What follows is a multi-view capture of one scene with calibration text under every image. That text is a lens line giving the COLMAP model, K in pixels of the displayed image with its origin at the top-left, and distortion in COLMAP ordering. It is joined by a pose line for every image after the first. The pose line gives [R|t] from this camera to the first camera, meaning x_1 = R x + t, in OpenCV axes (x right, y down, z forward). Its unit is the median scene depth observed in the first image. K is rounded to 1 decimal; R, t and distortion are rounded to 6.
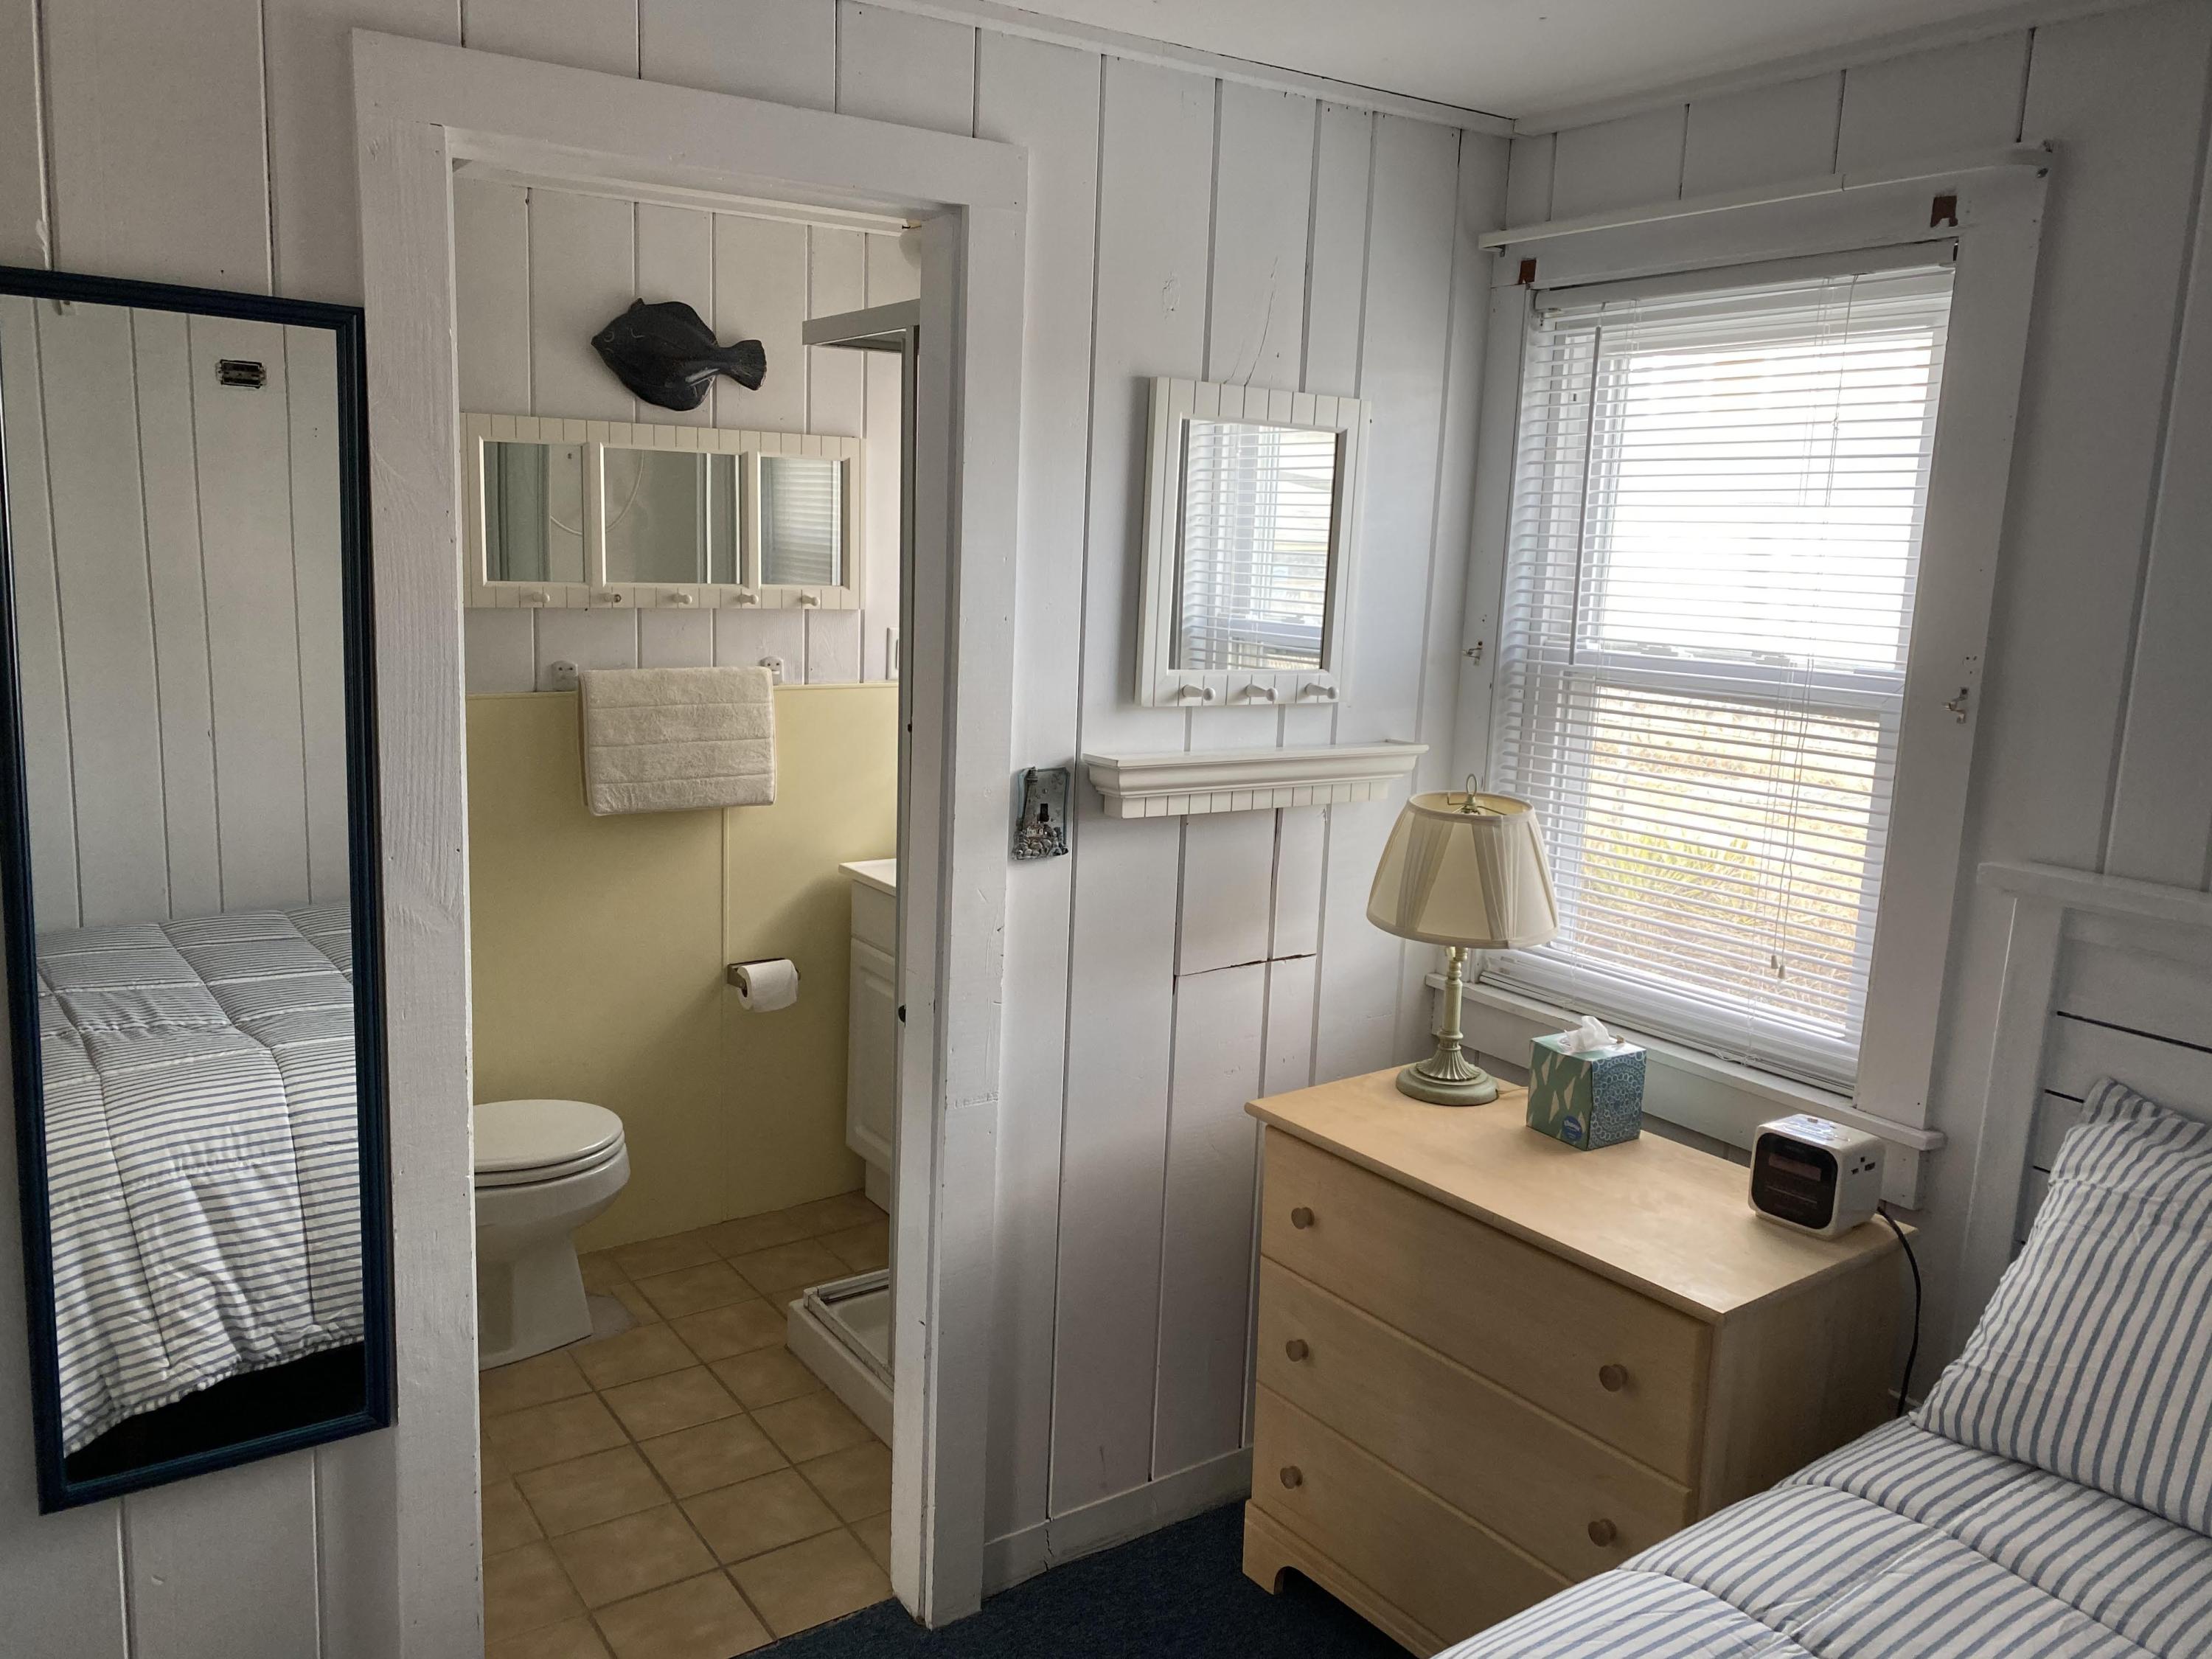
lens RADIAL K [[1685.0, 0, 1106.0], [0, 1685.0, 829.5], [0, 0, 1]] dist [0.013221, 0.005895]
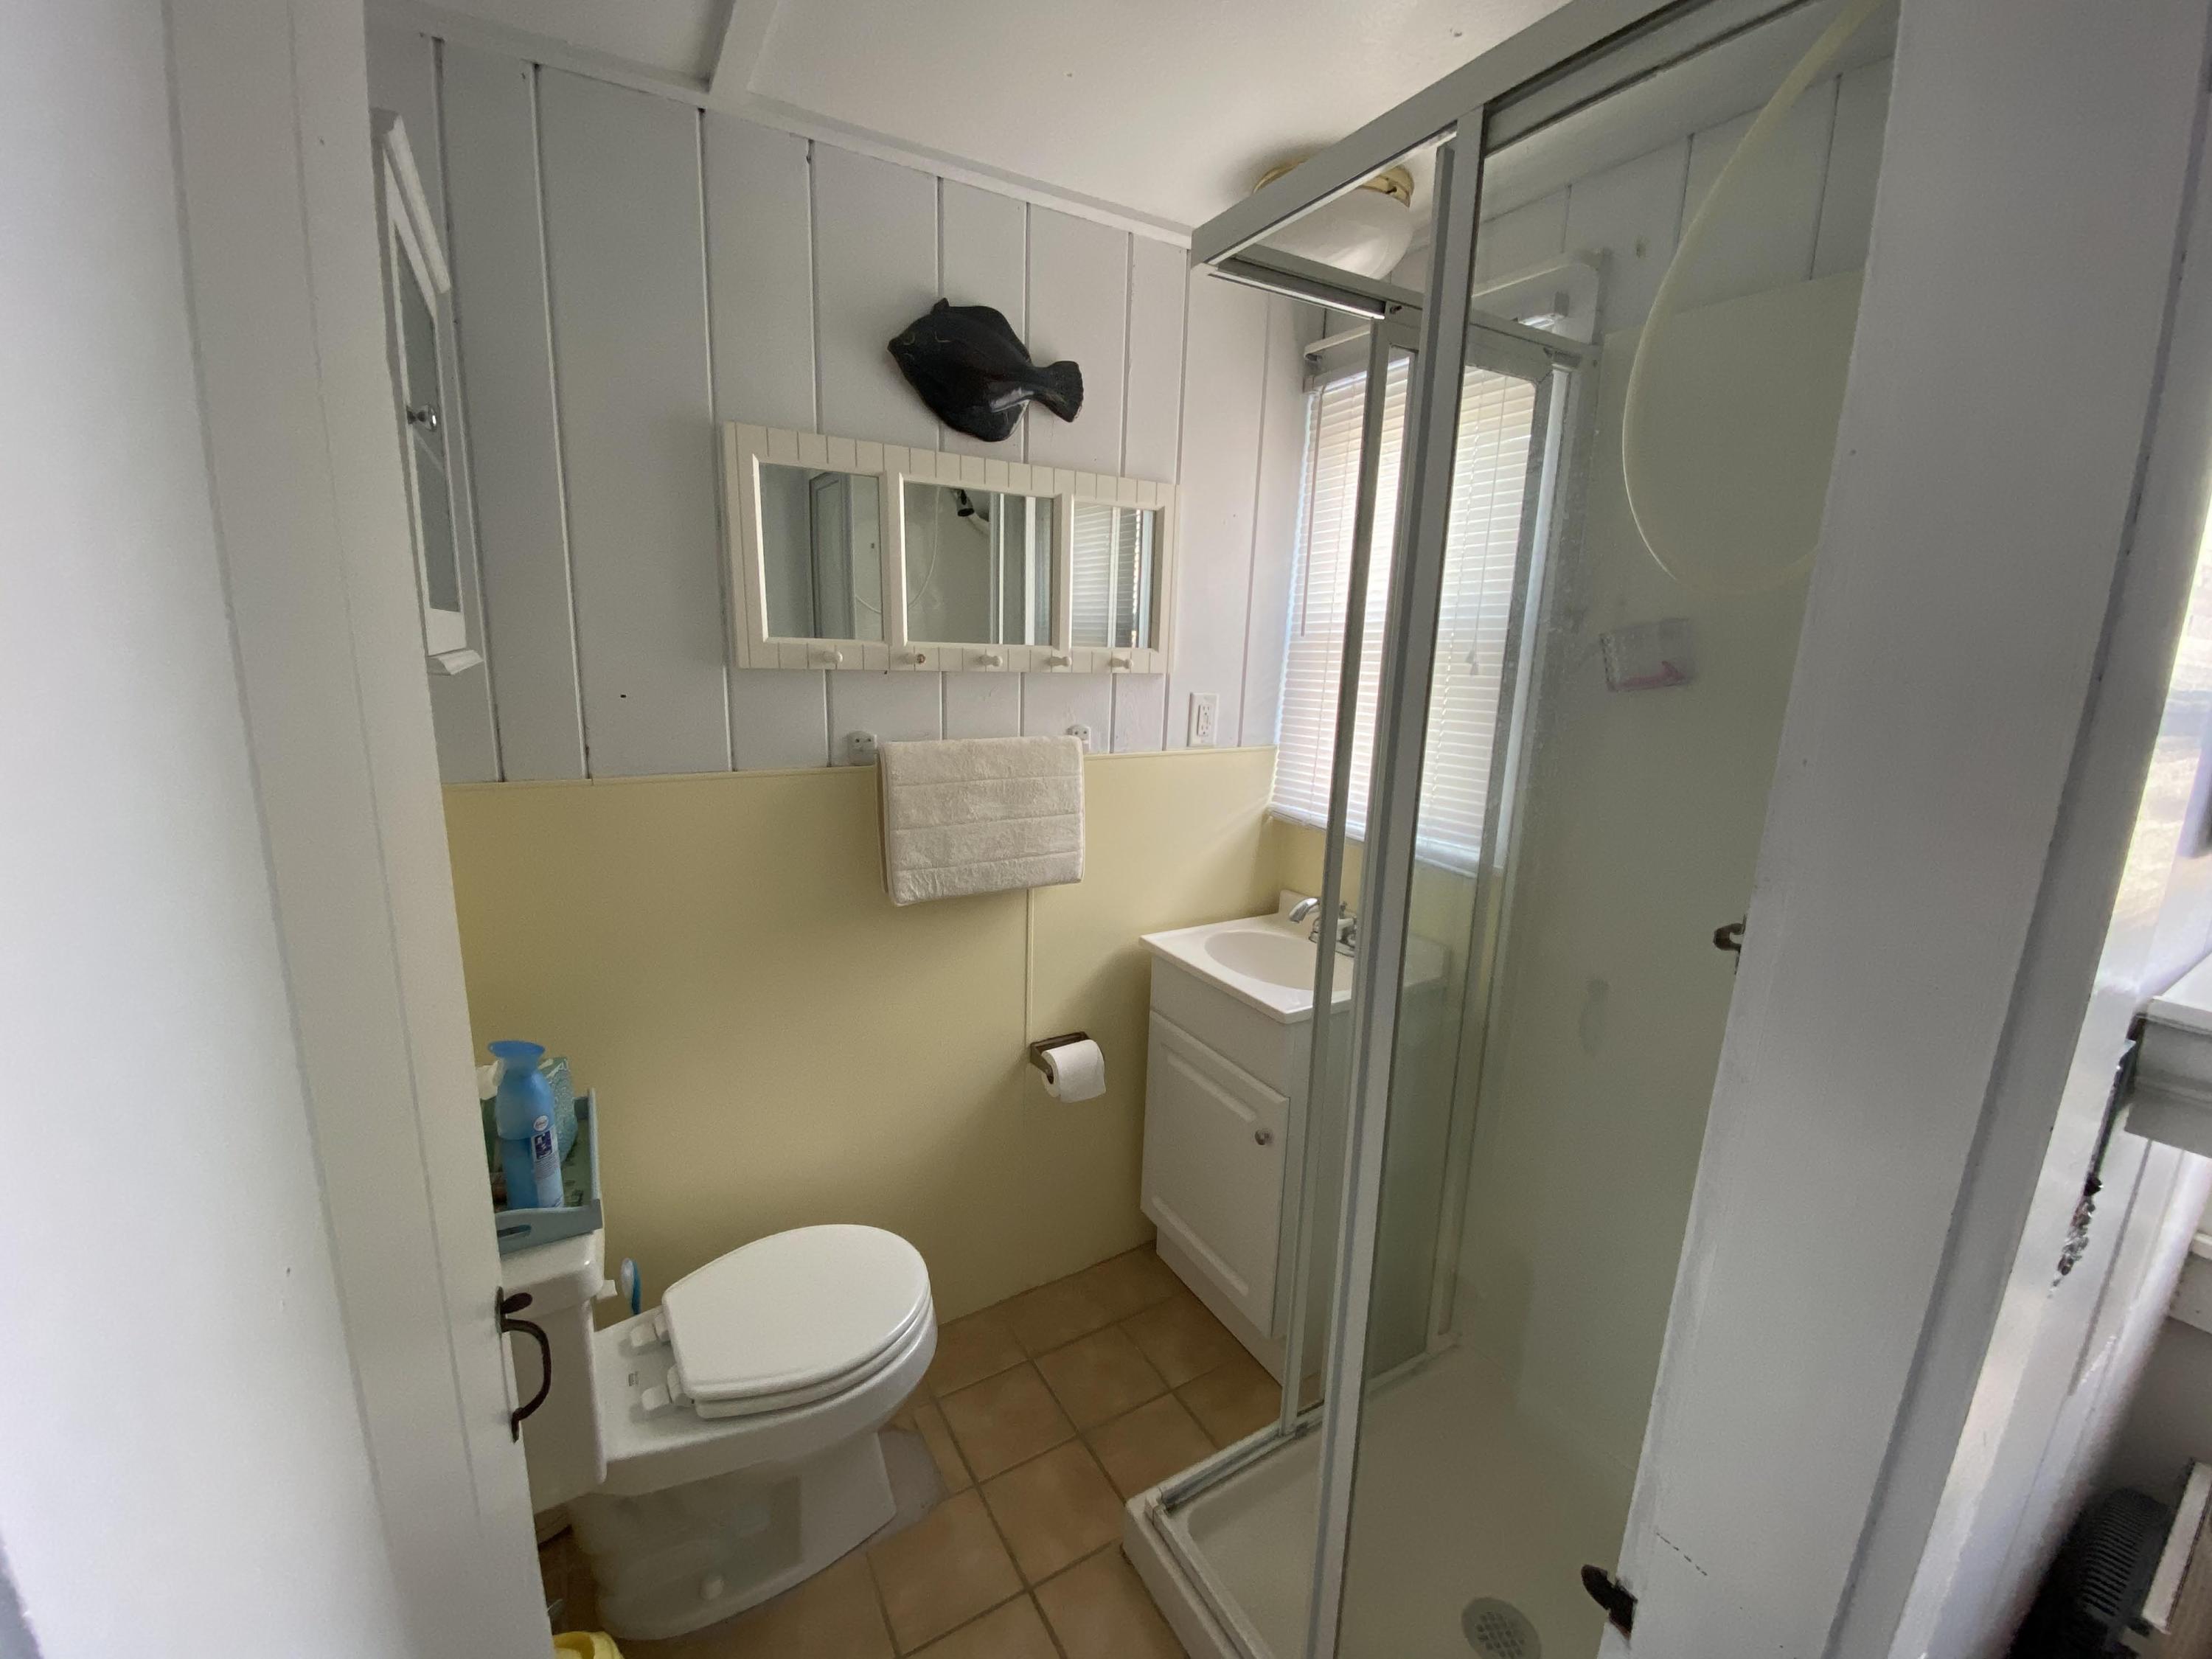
lens RADIAL K [[887.5, 0, 1102.3], [0, 887.5, 840.3], [0, 0, 1]] dist [0.052473, -0.034236]
pose [[0.998654, 0.009839, -0.050923, -0.167613], [-0.007186, 0.998620, 0.052022, -0.066787], [0.051364, -0.051586, 0.997347, 0.529211]]
